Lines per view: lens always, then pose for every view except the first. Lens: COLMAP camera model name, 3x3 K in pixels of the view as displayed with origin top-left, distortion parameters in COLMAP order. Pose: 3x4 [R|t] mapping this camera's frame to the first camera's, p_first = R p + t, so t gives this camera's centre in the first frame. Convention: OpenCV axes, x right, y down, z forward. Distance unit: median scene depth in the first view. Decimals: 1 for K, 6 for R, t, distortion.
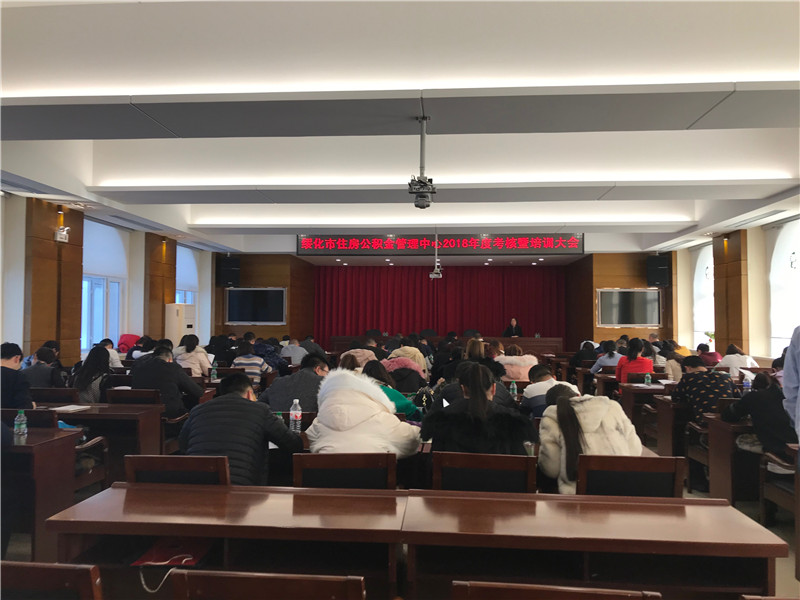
lens RADIAL K [[659.0, 0, 400.0], [0, 659.0, 300.0], [0, 0, 1]] dist [0.054080, -0.000281]
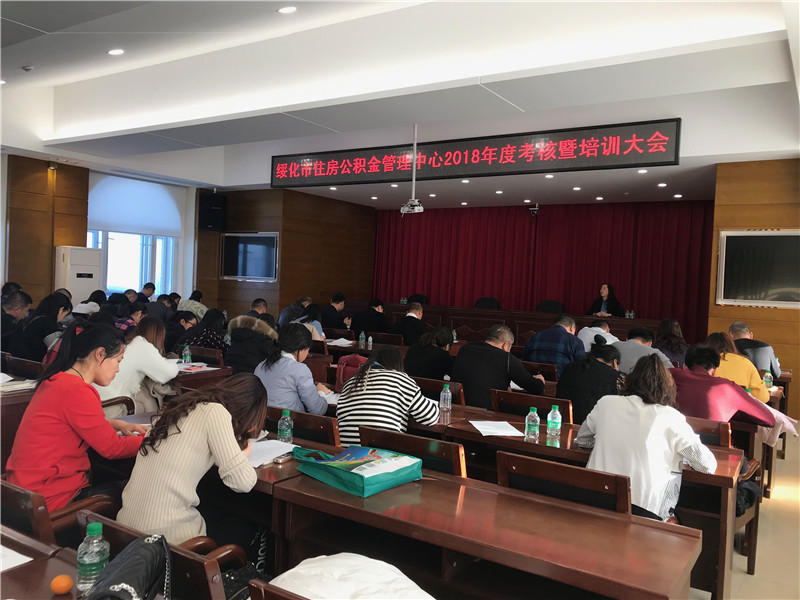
lens RADIAL K [[645.5, 0, 400.0], [0, 645.5, 300.0], [0, 0, 1]] dist [-0.004410, -0.005331]
pose [[0.874953, 0.046079, -0.482011, 0.336982], [-0.022814, 0.998279, 0.054020, 0.016268], [0.483671, -0.036268, 0.874498, 0.446966]]
